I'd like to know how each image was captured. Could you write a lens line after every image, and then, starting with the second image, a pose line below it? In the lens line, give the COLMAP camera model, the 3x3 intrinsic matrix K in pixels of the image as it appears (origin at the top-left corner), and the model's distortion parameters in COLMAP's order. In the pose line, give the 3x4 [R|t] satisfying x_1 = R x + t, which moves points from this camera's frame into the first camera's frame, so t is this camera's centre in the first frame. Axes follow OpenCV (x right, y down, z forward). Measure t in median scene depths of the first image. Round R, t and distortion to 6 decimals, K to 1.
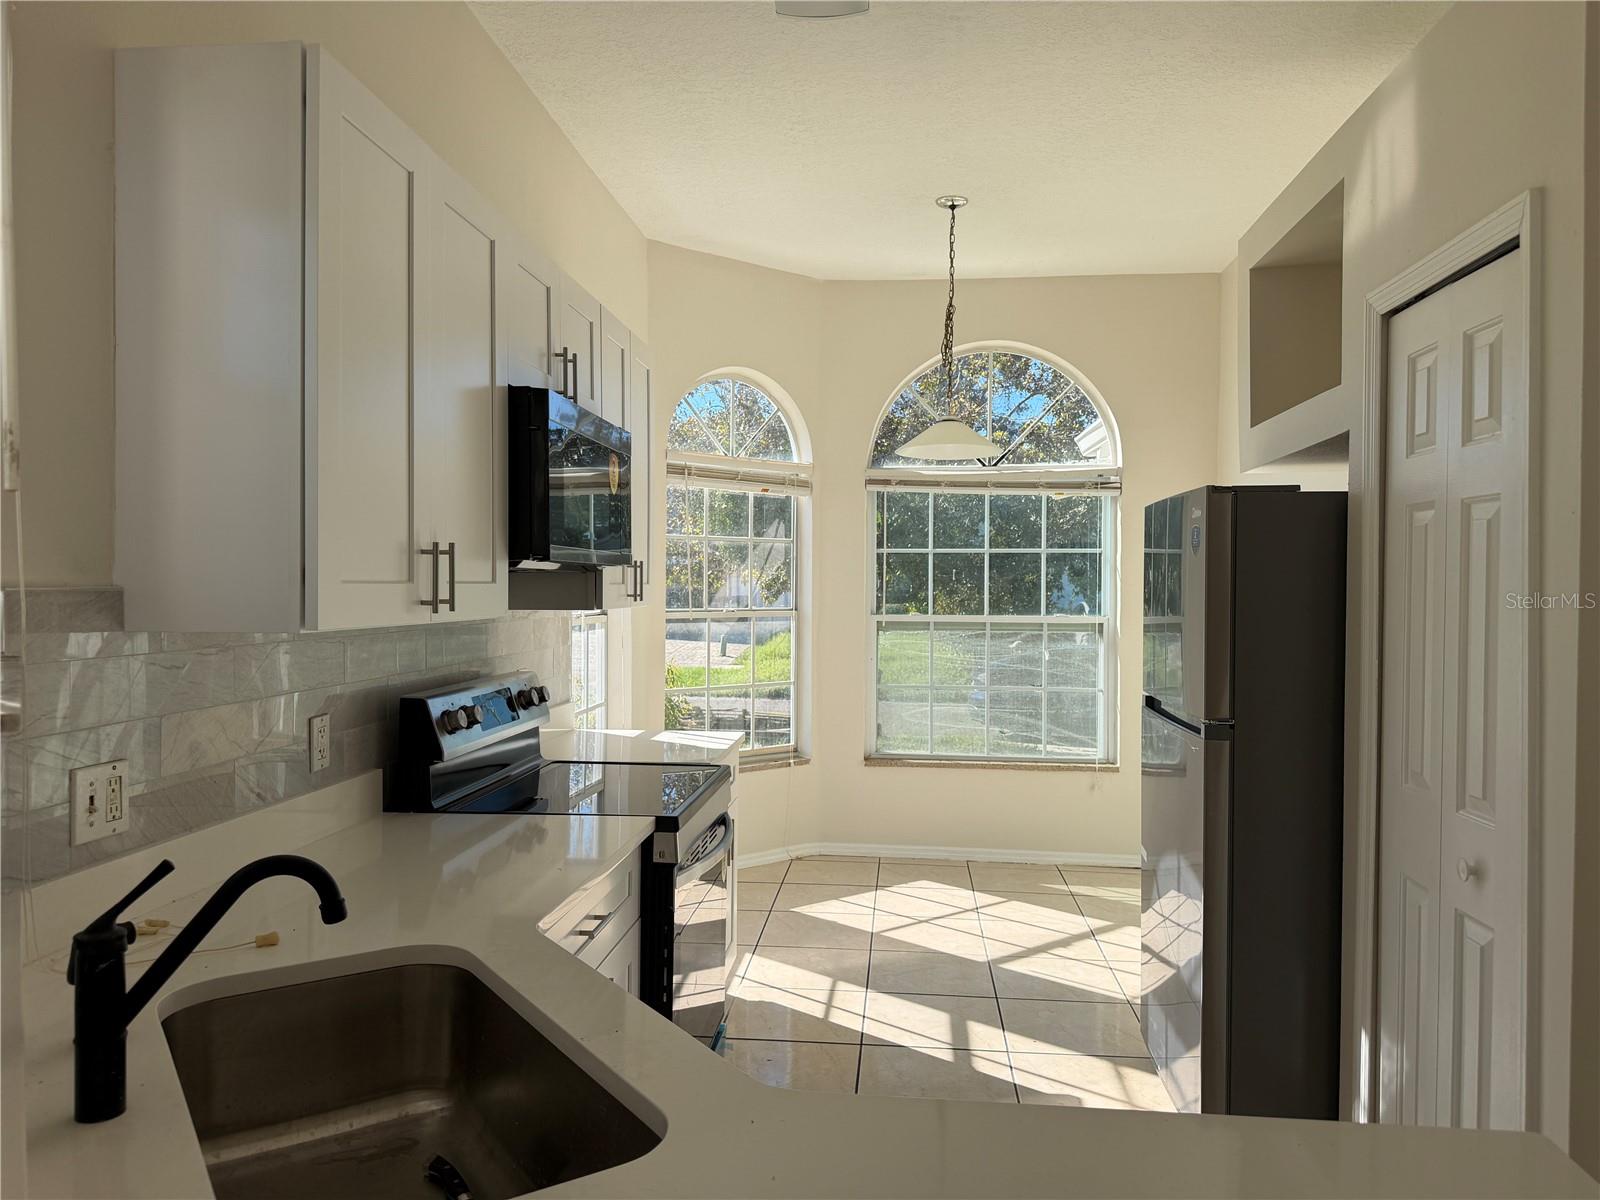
lens RADIAL K [[1099.2, 0, 800.0], [0, 1099.2, 600.0], [0, 0, 1]] dist [0.143378, -0.000306]
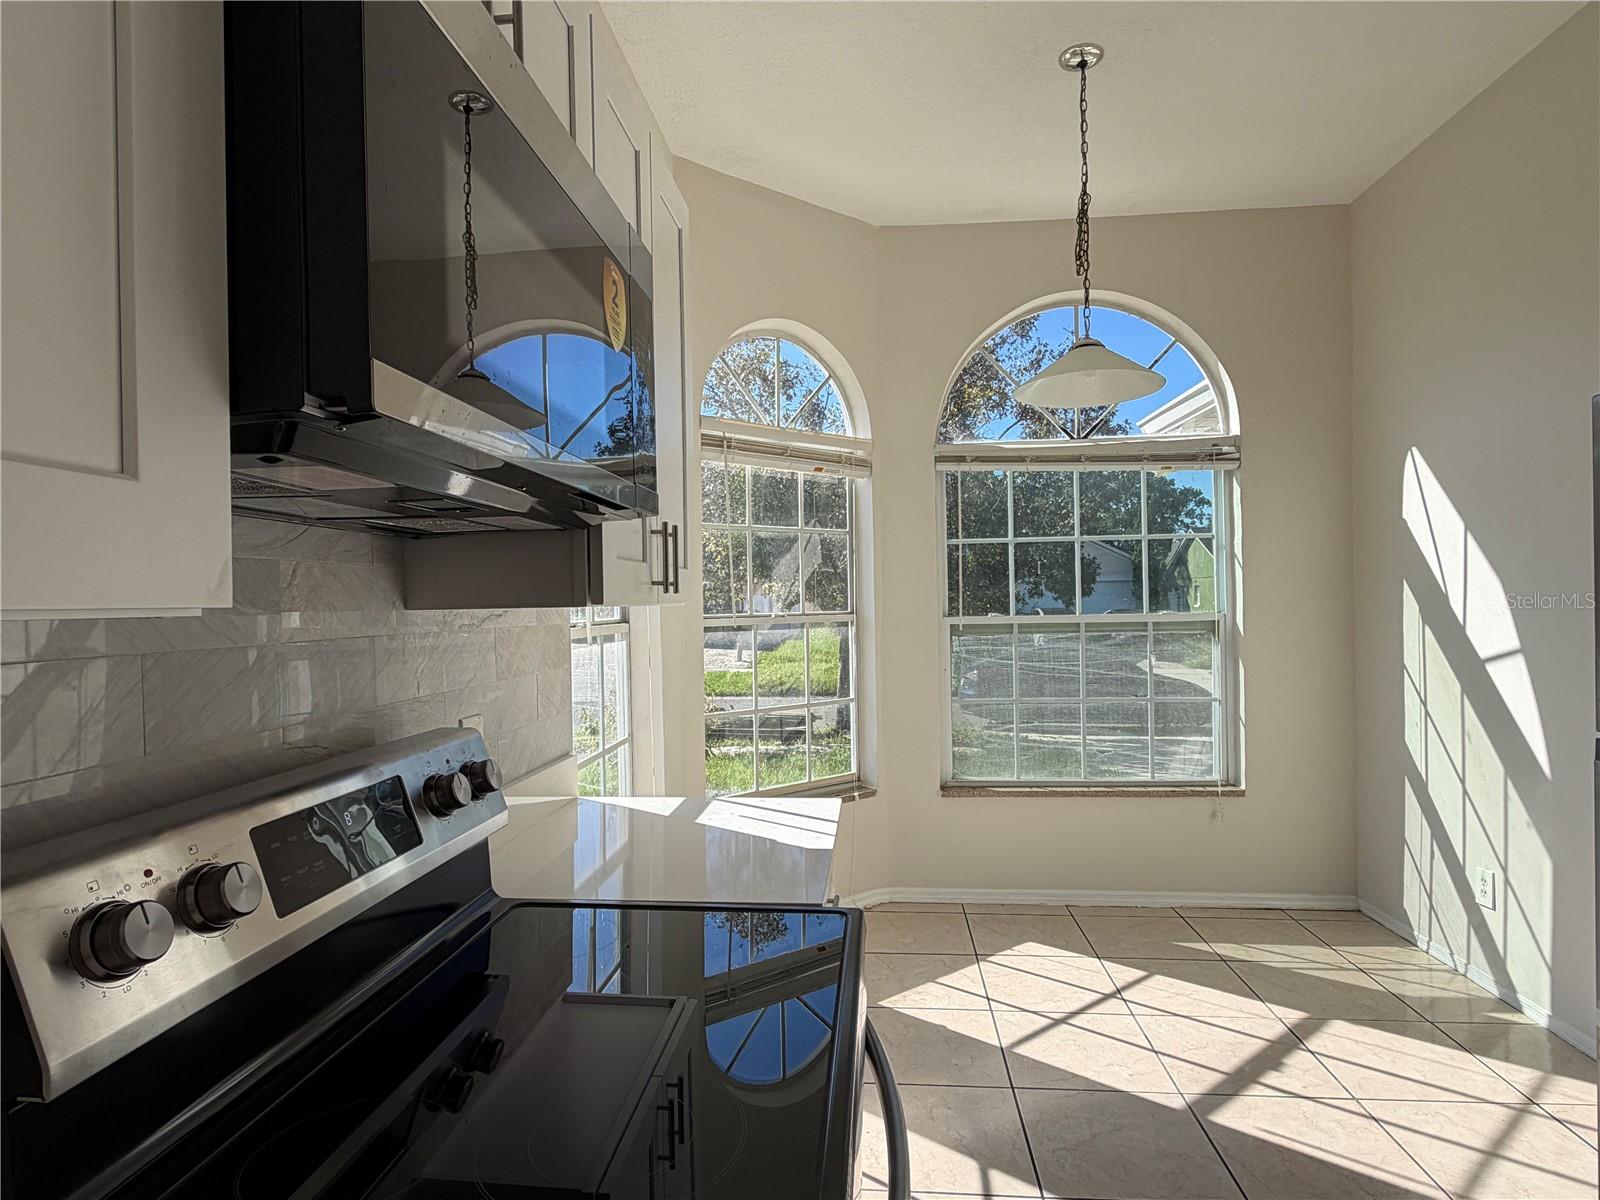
lens RADIAL K [[870.3, 0, 800.0], [0, 870.3, 600.0], [0, 0, 1]] dist [0.020955, 0.000112]
pose [[0.999708, -0.023318, 0.006319, -0.057330], [0.023415, 0.999603, -0.015697, 0.009408], [-0.005950, 0.015840, 0.999857, 0.378736]]
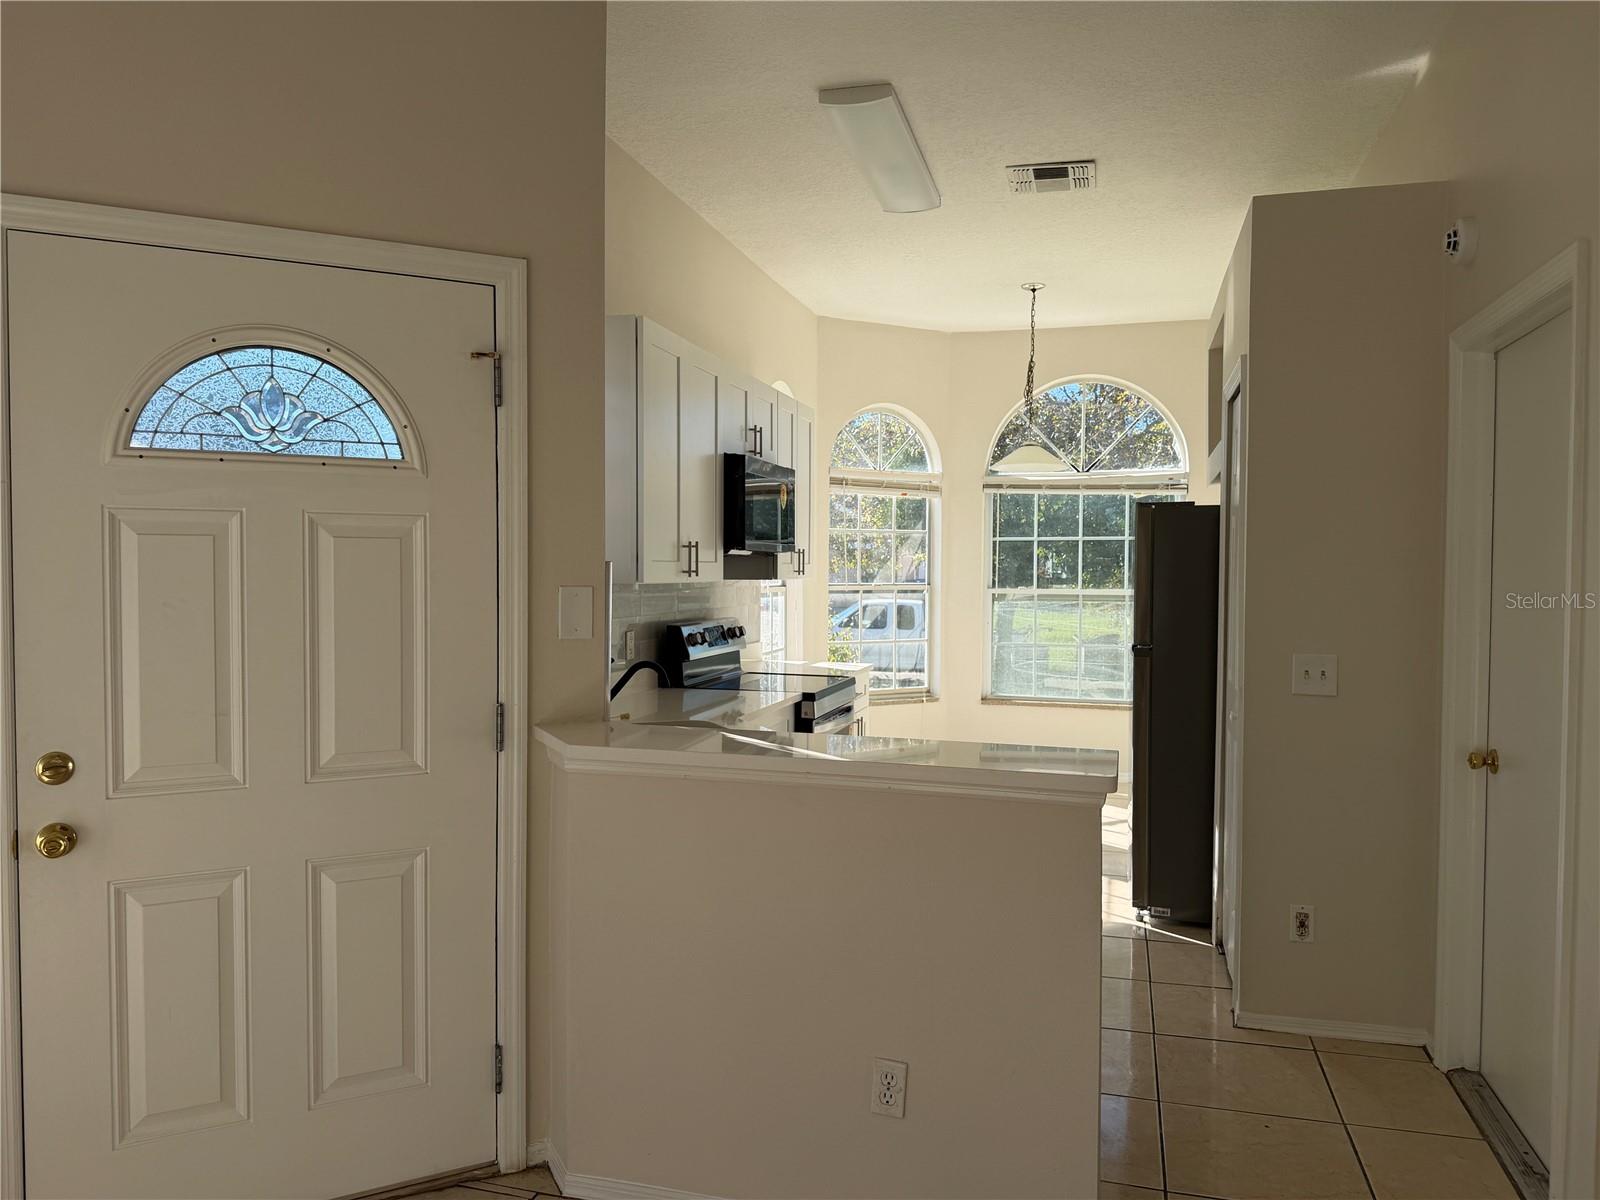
lens RADIAL K [[1099.2, 0, 800.0], [0, 1099.2, 600.0], [0, 0, 1]] dist [0.143378, -0.000306]
pose [[0.984460, 0.004354, -0.175554, 0.086658], [-0.001872, 0.999896, 0.014299, 0.009906], [0.175598, -0.013748, 0.984366, -0.367619]]
